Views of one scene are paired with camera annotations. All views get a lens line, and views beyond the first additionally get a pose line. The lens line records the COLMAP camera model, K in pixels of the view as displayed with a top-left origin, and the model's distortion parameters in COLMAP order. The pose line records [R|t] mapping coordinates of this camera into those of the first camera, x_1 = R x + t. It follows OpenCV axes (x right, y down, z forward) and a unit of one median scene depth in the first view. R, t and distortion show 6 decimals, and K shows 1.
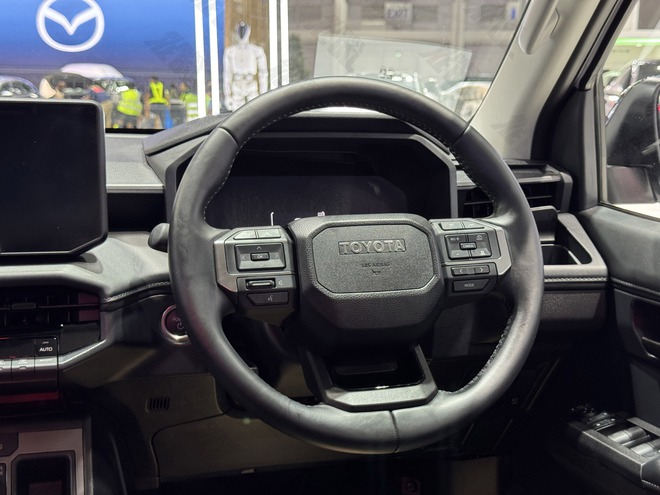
lens RADIAL K [[963.8, 0, 327.1], [0, 963.8, 245.4], [0, 0, 1]] dist [0.138958, 0.000000]
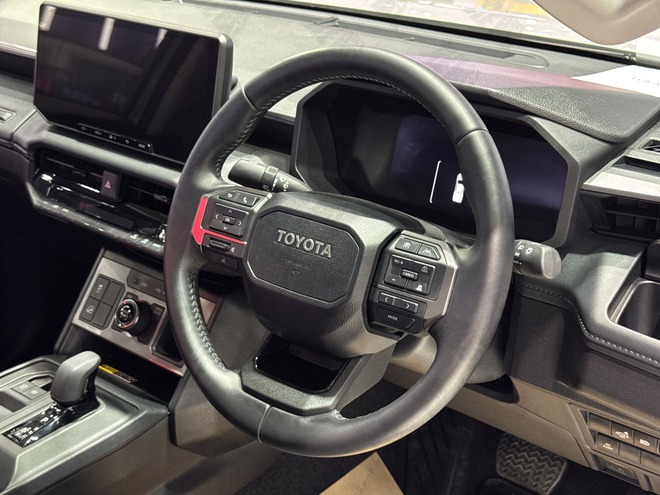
lens RADIAL K [[963.8, 0, 323.6], [0, 963.8, 263.0], [0, 0, 1]] dist [0.138958, 0.000000]
pose [[0.548316, 0.335705, -0.765932, 0.762370], [-0.110228, 0.936911, 0.331735, -0.286859], [0.828975, -0.097469, 0.550728, 0.470571]]
